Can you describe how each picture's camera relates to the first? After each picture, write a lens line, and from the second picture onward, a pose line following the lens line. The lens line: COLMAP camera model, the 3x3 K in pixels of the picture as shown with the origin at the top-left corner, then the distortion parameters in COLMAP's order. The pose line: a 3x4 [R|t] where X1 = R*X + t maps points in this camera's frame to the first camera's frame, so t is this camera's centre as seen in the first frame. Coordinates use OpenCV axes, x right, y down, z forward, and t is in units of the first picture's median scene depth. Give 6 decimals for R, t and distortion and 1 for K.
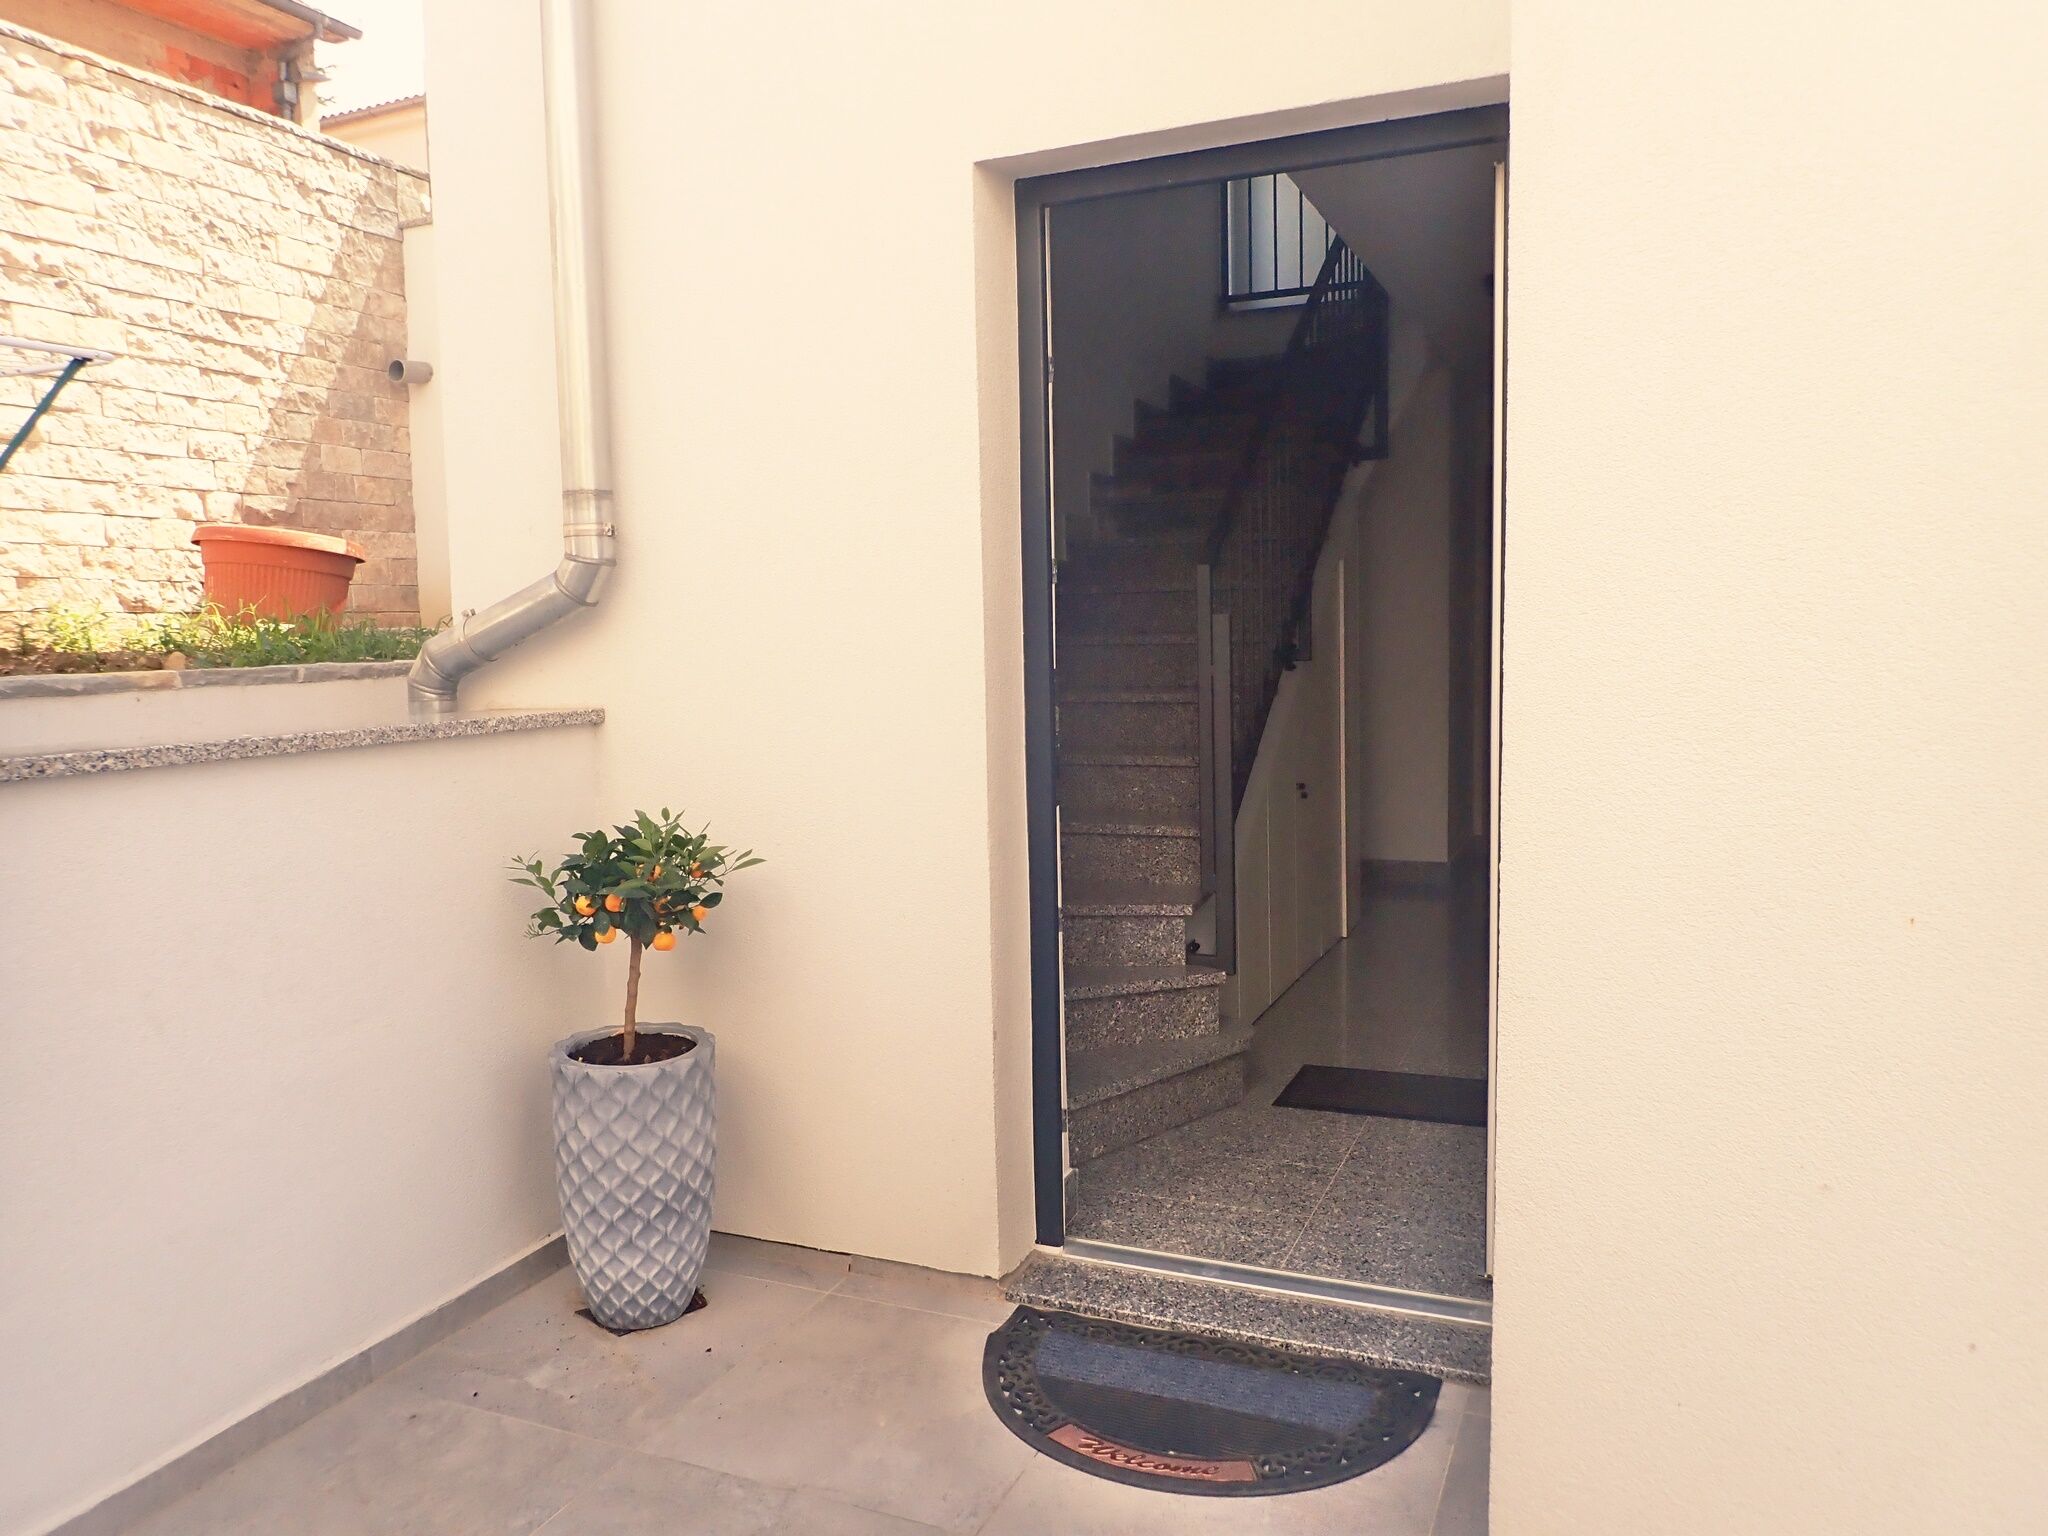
lens RADIAL K [[1494.8, 0, 1024.0], [0, 1494.8, 768.0], [0, 0, 1]] dist [-0.007335, -0.013120]
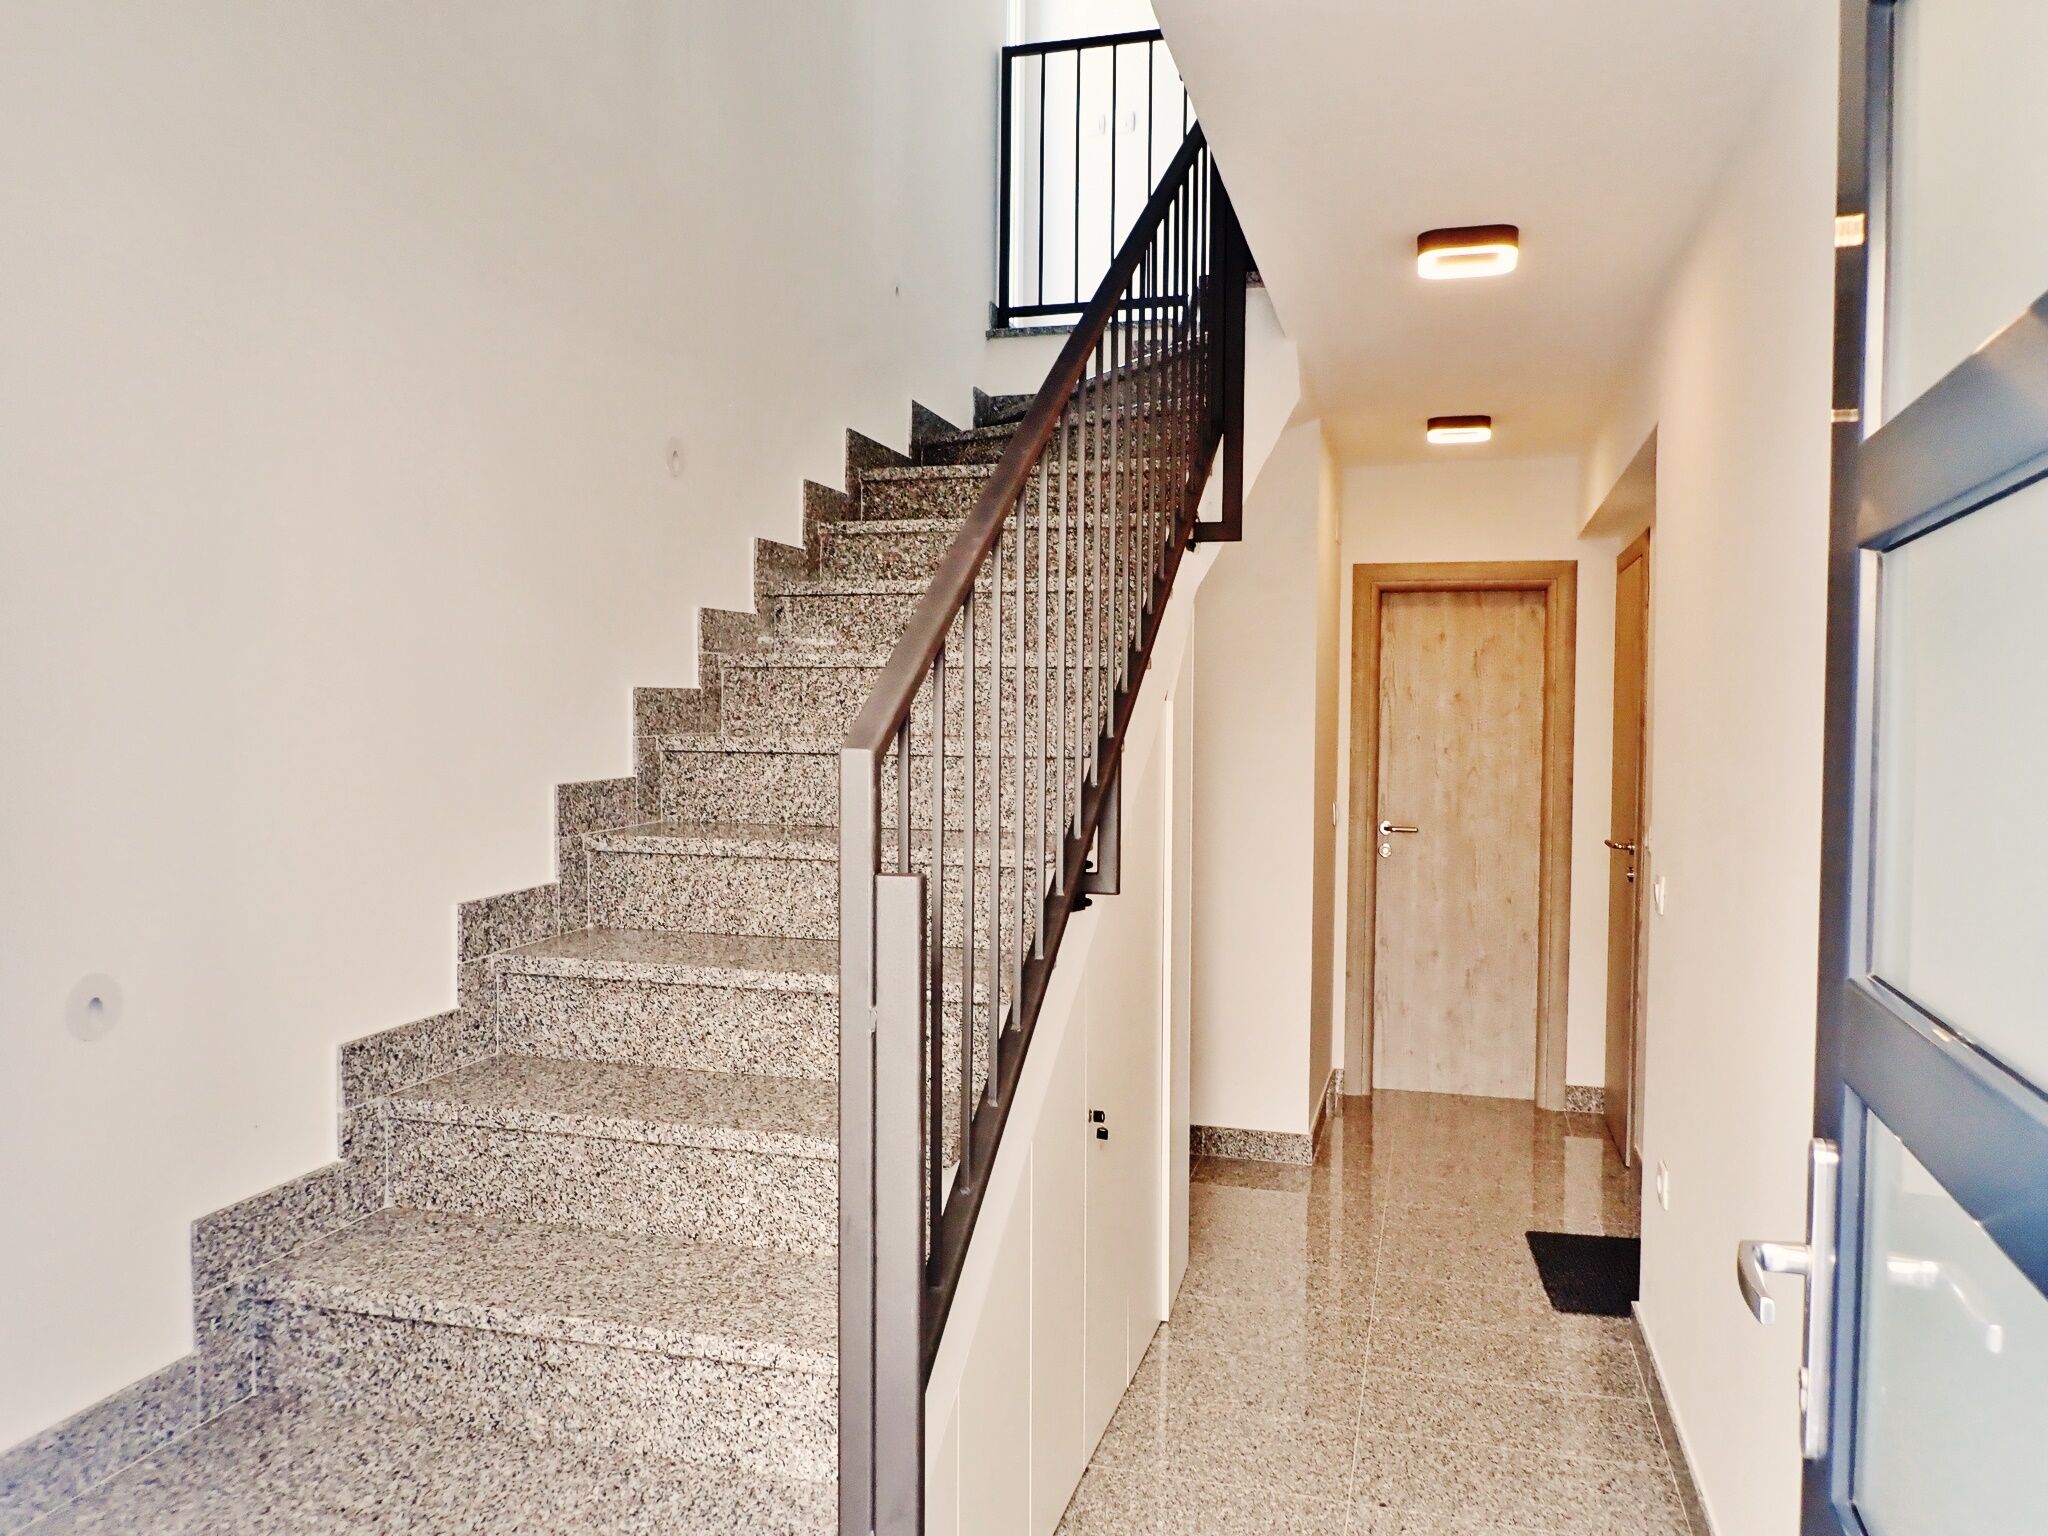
lens RADIAL K [[1494.8, 0, 1024.0], [0, 1494.8, 768.0], [0, 0, 1]] dist [-0.007335, -0.013120]
pose [[0.991600, 0.026777, 0.126540, 0.075955], [-0.018896, 0.997830, -0.063072, -0.071530], [-0.127954, 0.060151, 0.989954, 0.400359]]
